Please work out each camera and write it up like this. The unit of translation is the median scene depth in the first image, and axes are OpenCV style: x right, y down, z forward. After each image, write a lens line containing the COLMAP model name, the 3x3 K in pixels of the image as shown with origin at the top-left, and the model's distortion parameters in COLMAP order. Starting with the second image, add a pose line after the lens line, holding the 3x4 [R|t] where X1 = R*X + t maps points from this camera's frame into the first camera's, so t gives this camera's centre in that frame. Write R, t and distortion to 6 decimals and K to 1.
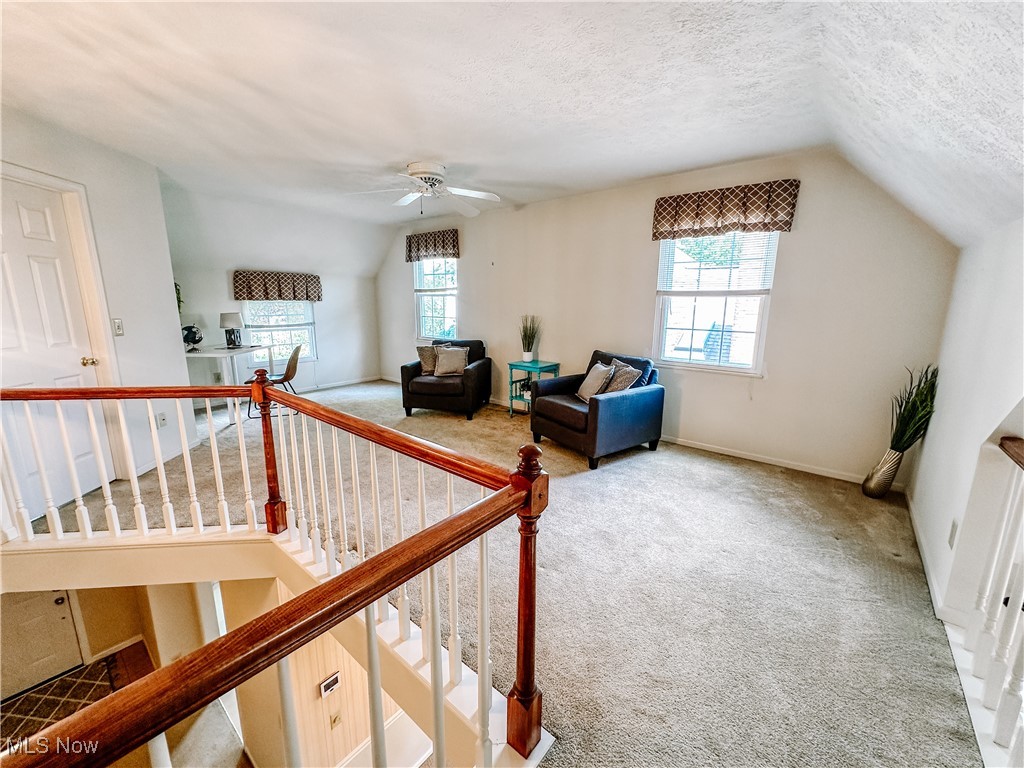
lens RADIAL K [[411.0, 0, 512.6], [0, 411.0, 381.3], [0, 0, 1]] dist [-0.002915, 0.001183]
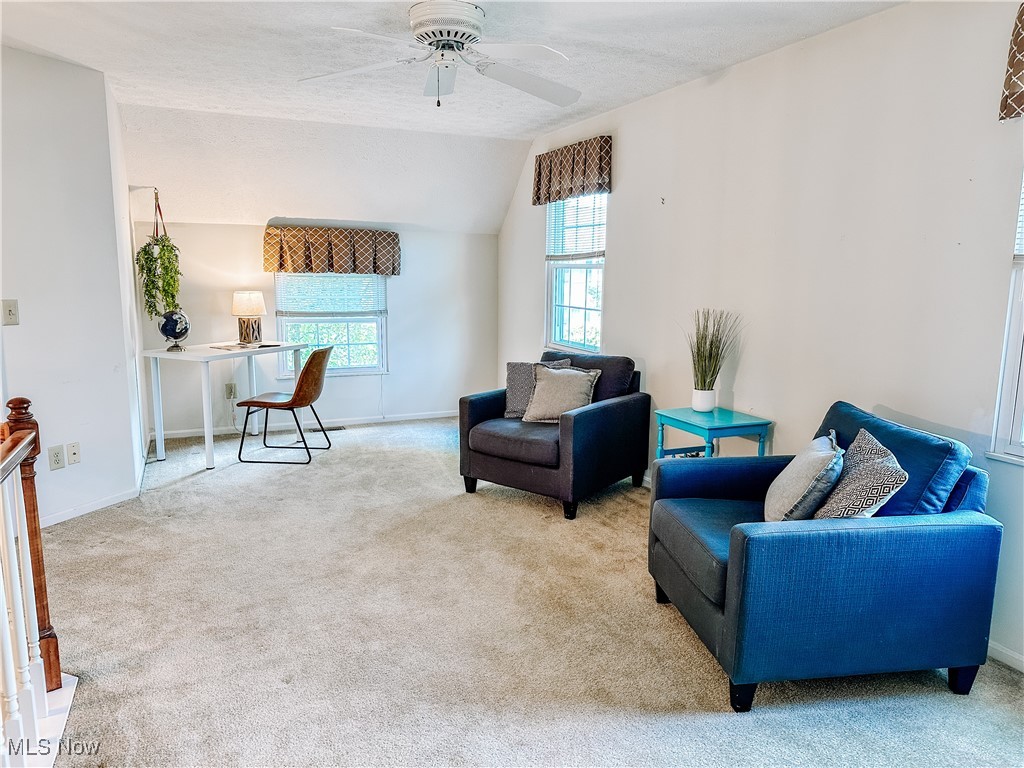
lens RADIAL K [[718.3, 0, 512.0], [0, 718.3, 387.1], [0, 0, 1]] dist [0.026256, -0.017726]
pose [[0.896456, 0.076238, -0.436525, 0.189532], [-0.092312, 0.995606, -0.015694, -0.041413], [0.433410, 0.054365, 0.899555, 0.183168]]
